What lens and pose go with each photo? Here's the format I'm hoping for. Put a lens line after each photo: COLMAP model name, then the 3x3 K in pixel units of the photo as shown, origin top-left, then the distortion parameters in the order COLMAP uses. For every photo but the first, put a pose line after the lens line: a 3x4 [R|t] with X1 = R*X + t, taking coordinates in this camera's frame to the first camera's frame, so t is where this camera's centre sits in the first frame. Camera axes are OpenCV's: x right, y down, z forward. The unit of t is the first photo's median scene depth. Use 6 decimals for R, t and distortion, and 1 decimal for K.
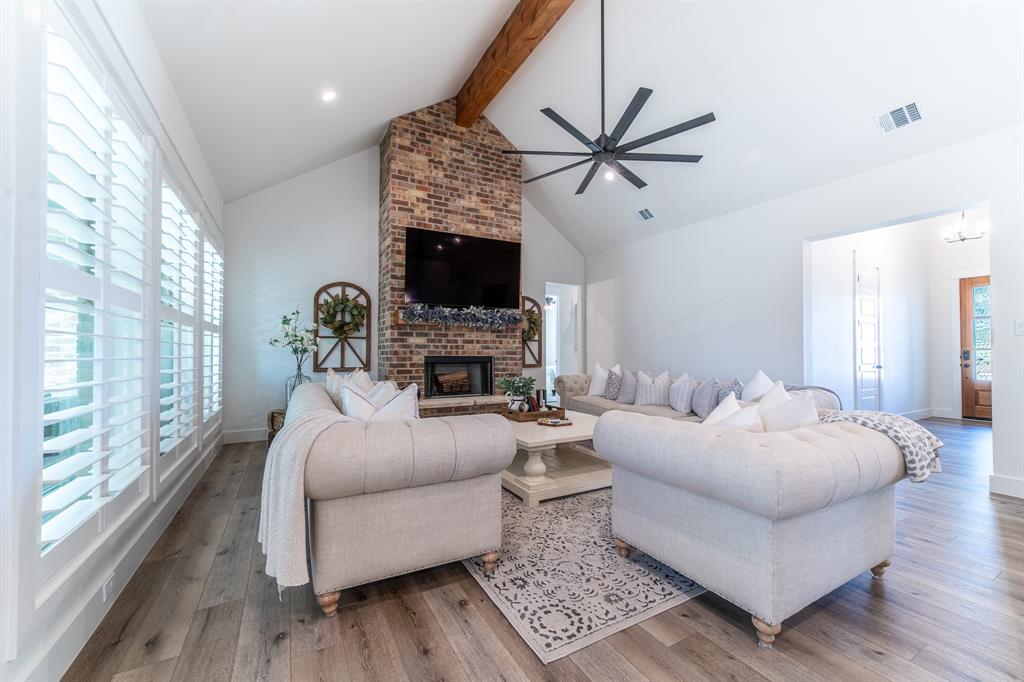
lens RADIAL K [[398.0, 0, 505.8], [0, 398.0, 346.6], [0, 0, 1]] dist [0.000067, 0.000340]
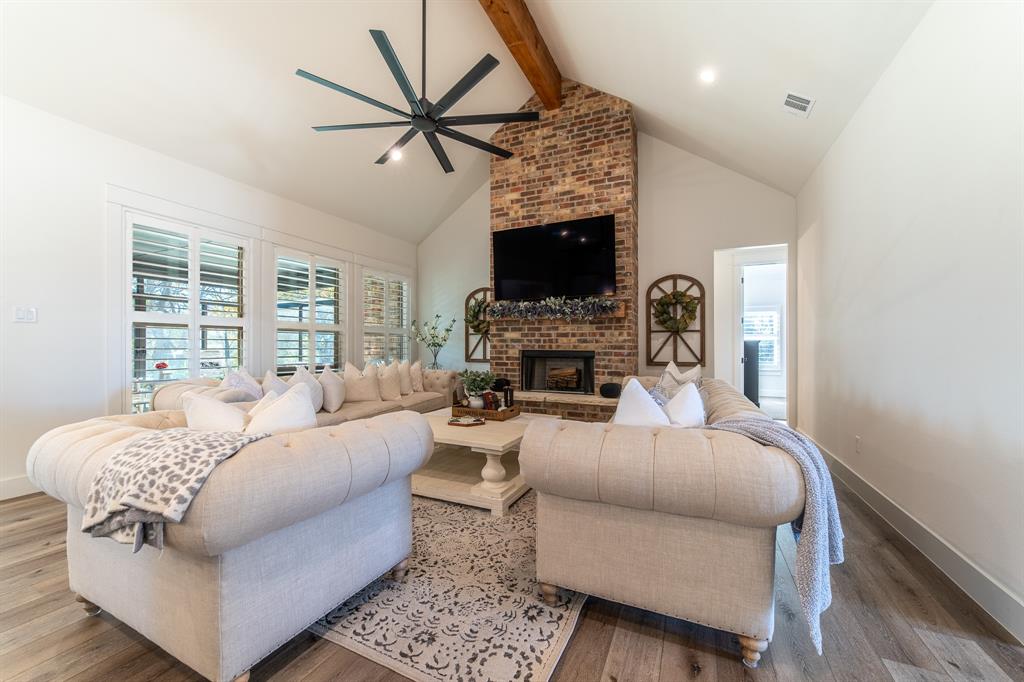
lens RADIAL K [[398.0, 0, 506.3], [0, 398.0, 343.5], [0, 0, 1]] dist [0.000067, 0.000340]
pose [[0.587988, -0.003903, -0.808860, 0.593036], [0.009346, 0.999954, 0.001968, 0.004628], [0.808815, -0.008717, 0.587998, 0.343723]]
